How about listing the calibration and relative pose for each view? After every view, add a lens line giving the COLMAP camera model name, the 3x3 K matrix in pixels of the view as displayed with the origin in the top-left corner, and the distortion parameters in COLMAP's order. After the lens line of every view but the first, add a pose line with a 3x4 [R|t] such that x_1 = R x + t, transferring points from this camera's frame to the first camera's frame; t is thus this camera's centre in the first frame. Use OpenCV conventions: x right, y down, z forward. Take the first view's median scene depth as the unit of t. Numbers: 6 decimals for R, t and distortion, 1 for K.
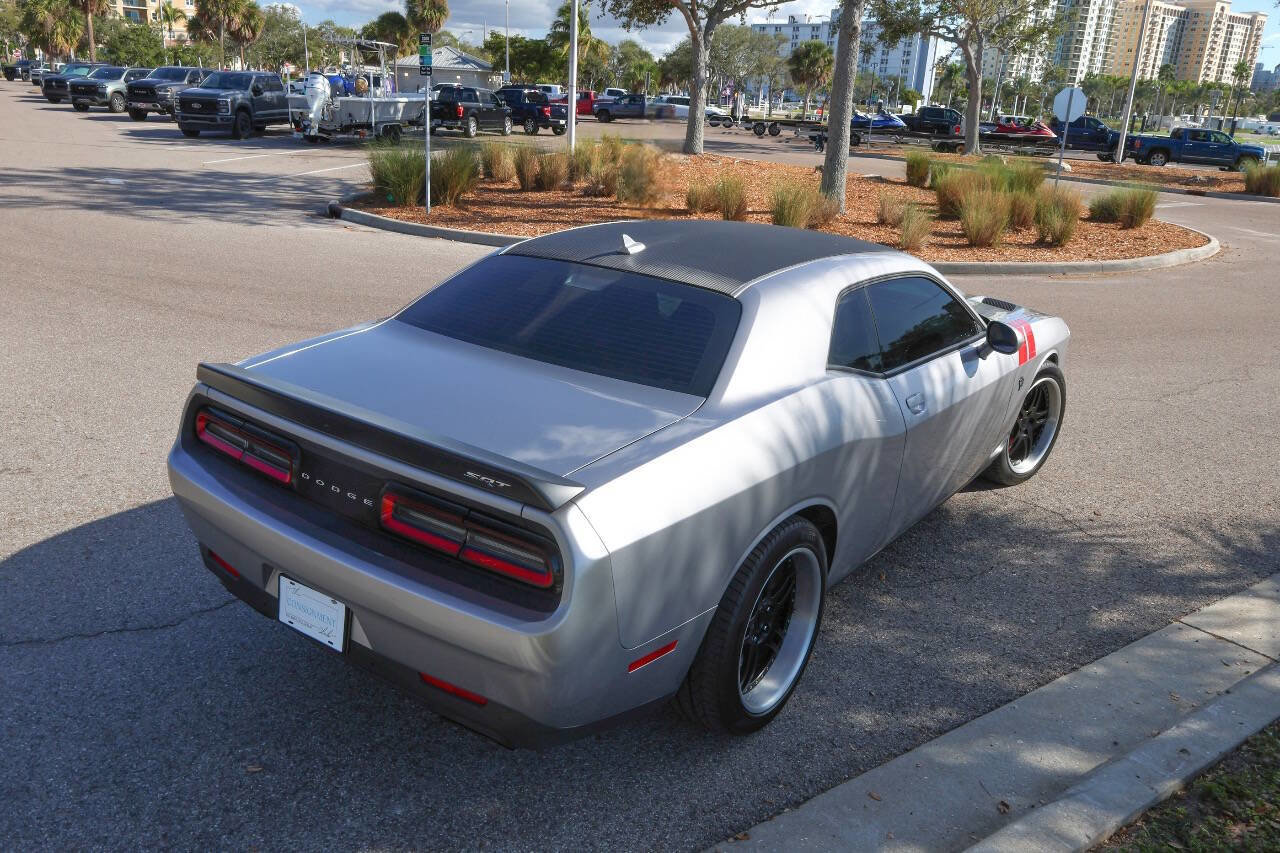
lens RADIAL K [[997.6, 0, 638.2], [0, 997.6, 426.1], [0, 0, 1]] dist [0.005118, 0.002292]
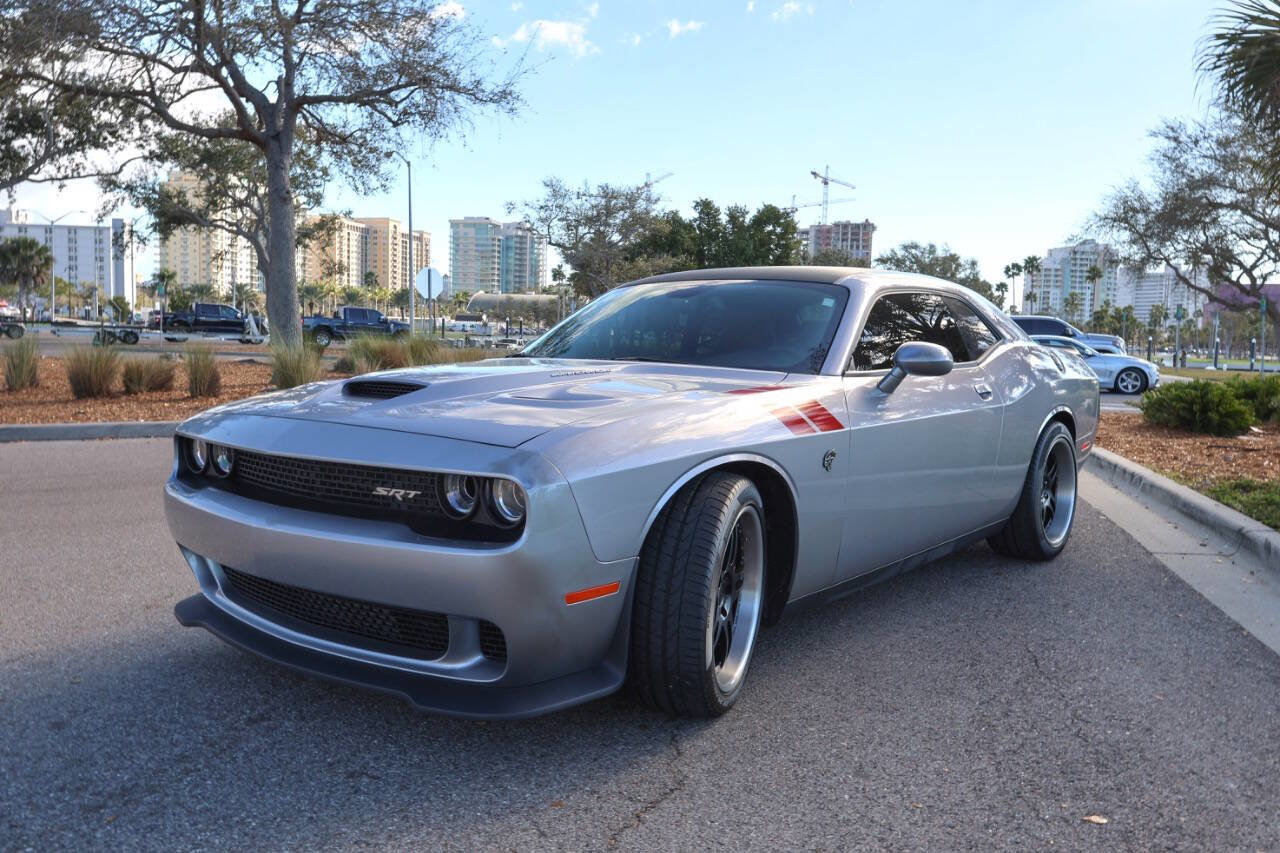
lens RADIAL K [[1053.7, 0, 661.6], [0, 1053.7, 424.7], [0, 0, 1]] dist [0.002226, -0.001546]
pose [[0.716213, -0.094450, 0.691460, -0.094868], [0.237476, 0.964656, -0.114210, 0.004352], [-0.656234, 0.246004, 0.713329, 0.044874]]
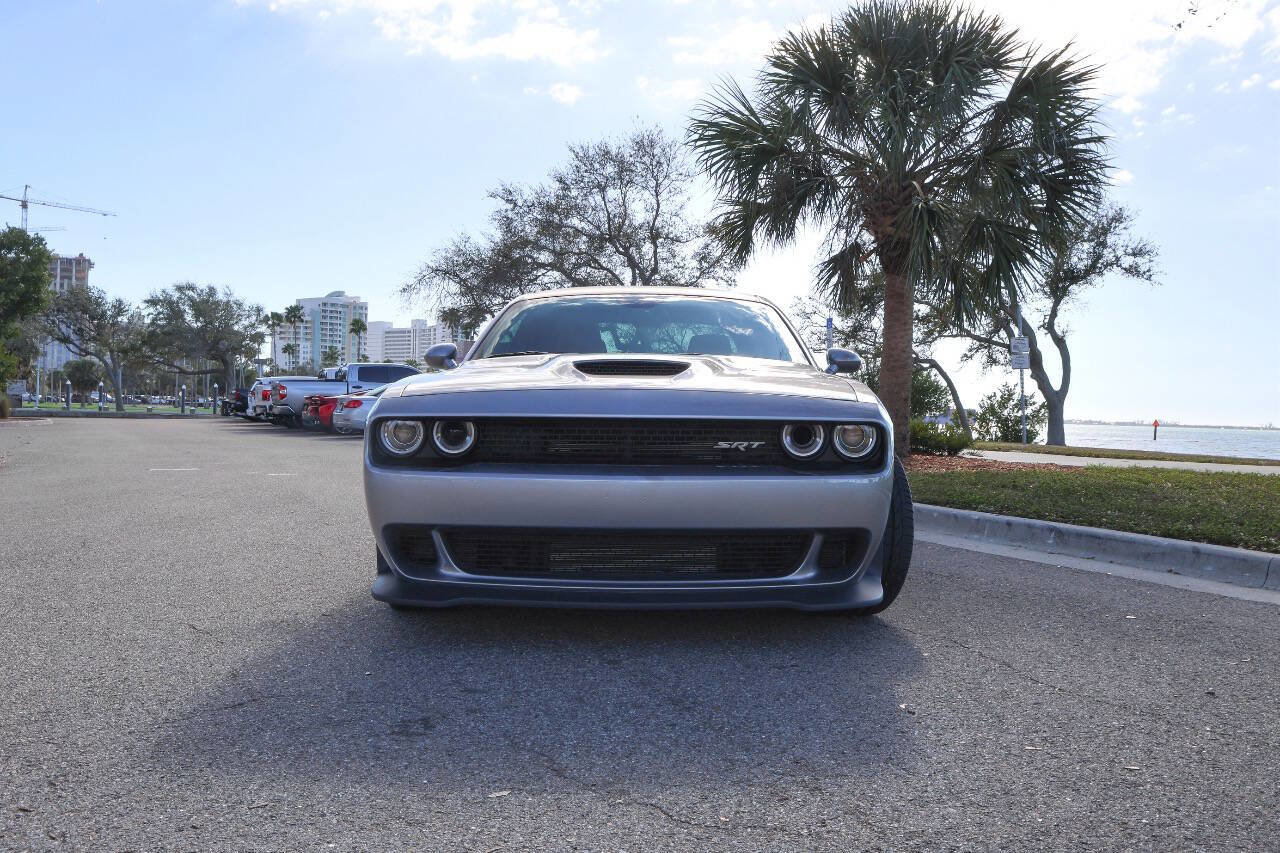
lens RADIAL K [[1151.3, 0, 691.3], [0, 1151.3, 382.0], [0, 0, 1]] dist [0.004916, 0.003414]
pose [[0.099627, -0.028054, 0.994629, -0.158157], [0.311453, 0.950251, -0.004394, -0.010267], [-0.945024, 0.310218, 0.103408, 0.104358]]
